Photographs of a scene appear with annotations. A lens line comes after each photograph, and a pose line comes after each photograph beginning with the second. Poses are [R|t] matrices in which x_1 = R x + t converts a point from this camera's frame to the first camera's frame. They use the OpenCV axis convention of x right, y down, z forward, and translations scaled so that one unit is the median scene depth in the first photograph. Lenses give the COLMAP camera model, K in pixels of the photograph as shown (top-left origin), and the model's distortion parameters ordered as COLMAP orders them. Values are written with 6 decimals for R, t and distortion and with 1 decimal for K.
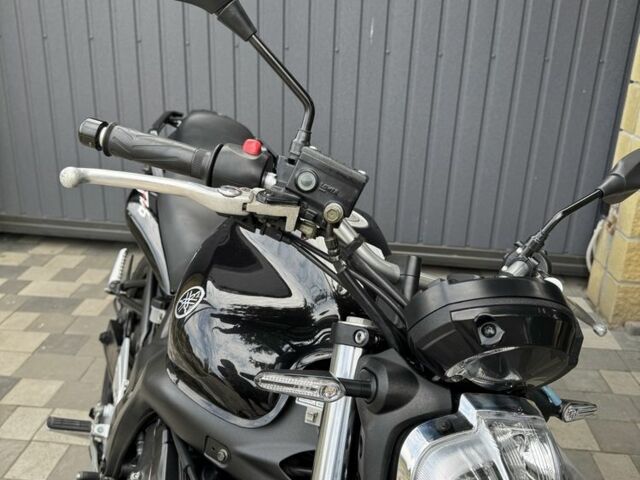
lens RADIAL K [[615.6, 0, 320.0], [0, 615.6, 240.0], [0, 0, 1]] dist [0.085439, -0.196801]
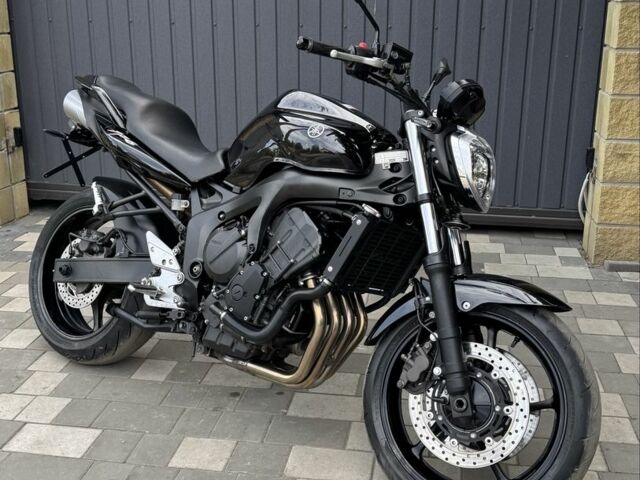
lens RADIAL K [[801.0, 0, 320.0], [0, 801.0, 240.0], [0, 0, 1]] dist [0.153314, -0.315293]
pose [[0.996881, -0.004843, -0.078769, 0.101837], [0.000091, 0.998185, -0.060227, 0.181255], [0.078917, 0.060032, 0.995072, -0.474112]]
